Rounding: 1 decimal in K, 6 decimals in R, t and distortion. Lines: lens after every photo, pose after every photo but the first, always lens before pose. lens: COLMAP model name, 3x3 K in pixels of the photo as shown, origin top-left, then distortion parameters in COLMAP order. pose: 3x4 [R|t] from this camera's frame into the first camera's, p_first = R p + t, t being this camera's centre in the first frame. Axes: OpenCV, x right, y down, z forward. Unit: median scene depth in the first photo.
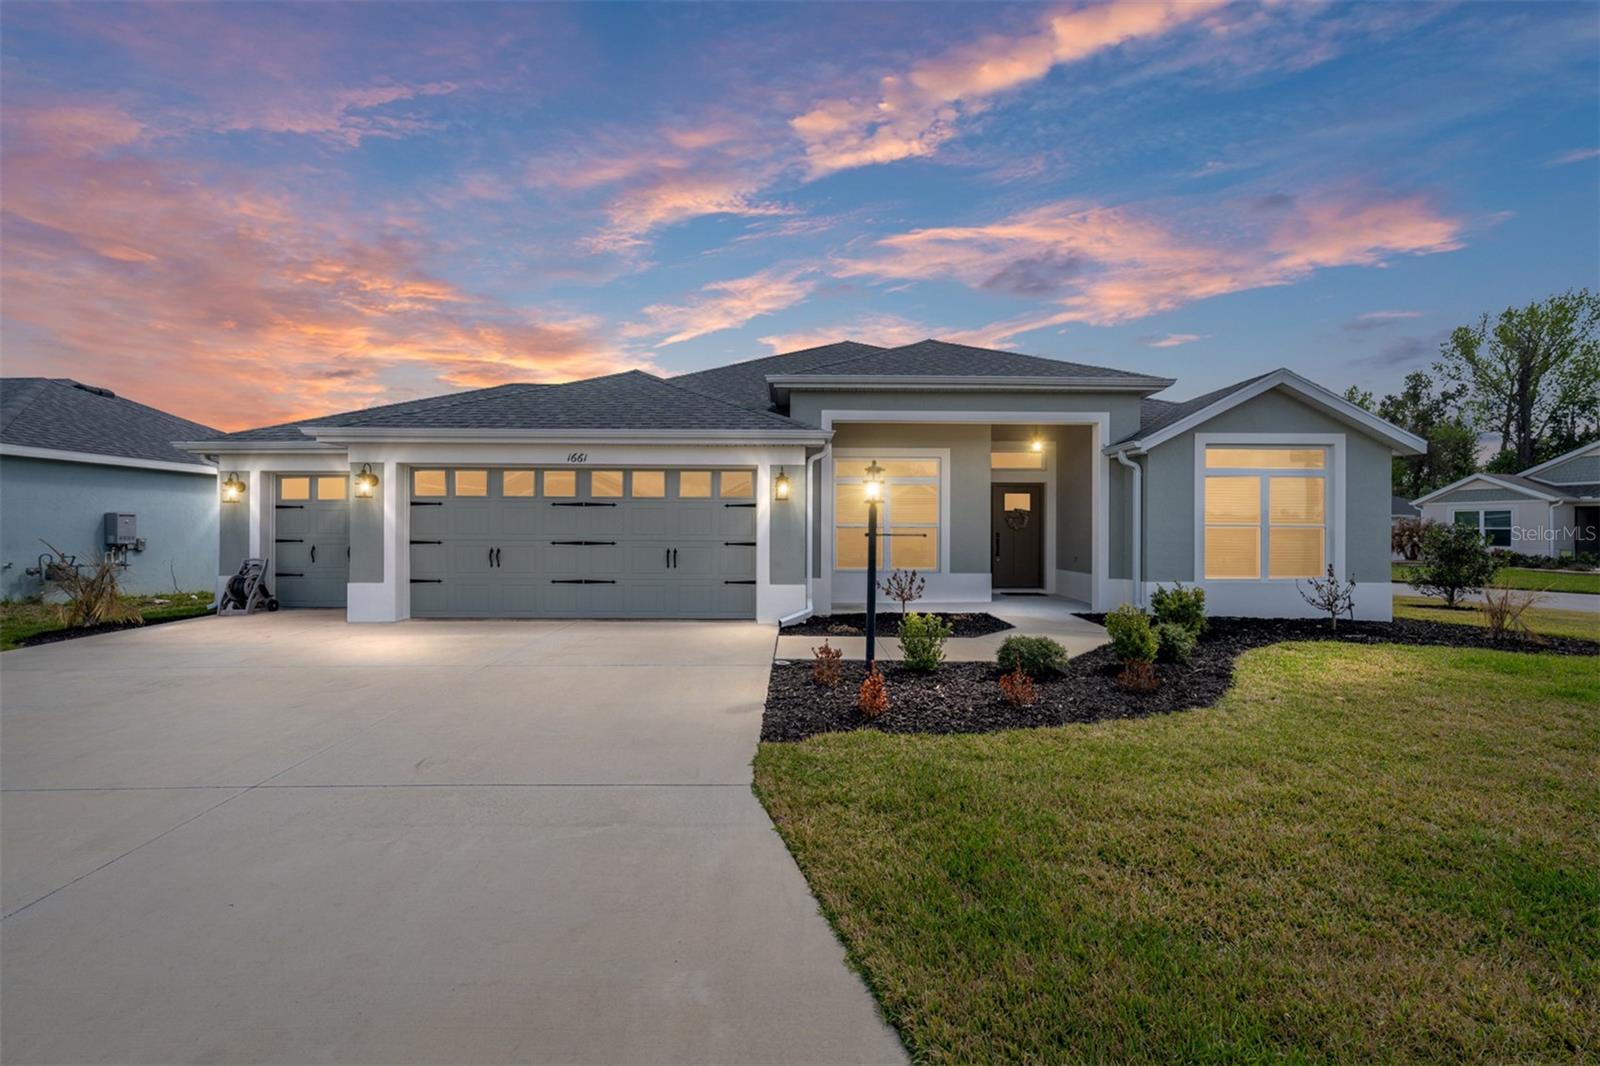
lens RADIAL K [[613.9, 0, 802.2], [0, 613.9, 529.5], [0, 0, 1]] dist [0.000480, 0.000777]
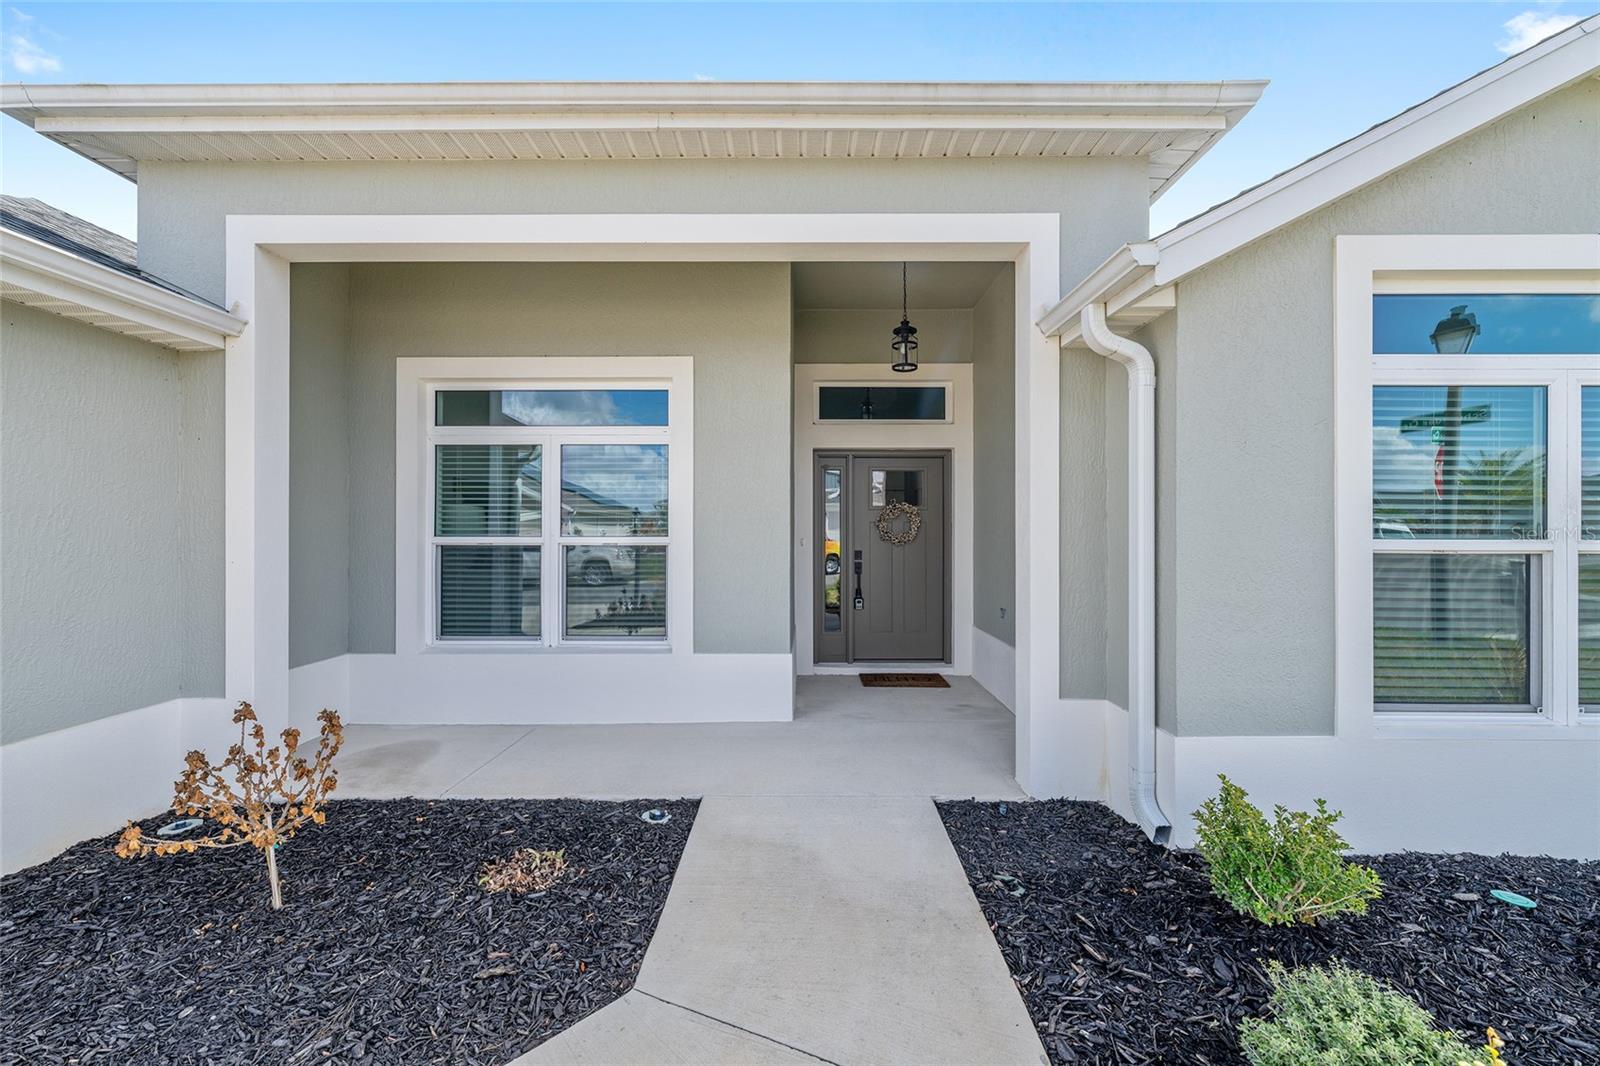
lens RADIAL K [[613.9, 0, 796.8], [0, 613.9, 530.8], [0, 0, 1]] dist [0.000480, 0.000777]
pose [[0.999908, -0.001205, -0.013503, 0.365288], [0.001144, 0.999989, -0.004468, -0.010799], [0.013509, 0.004452, 0.999899, 0.670058]]
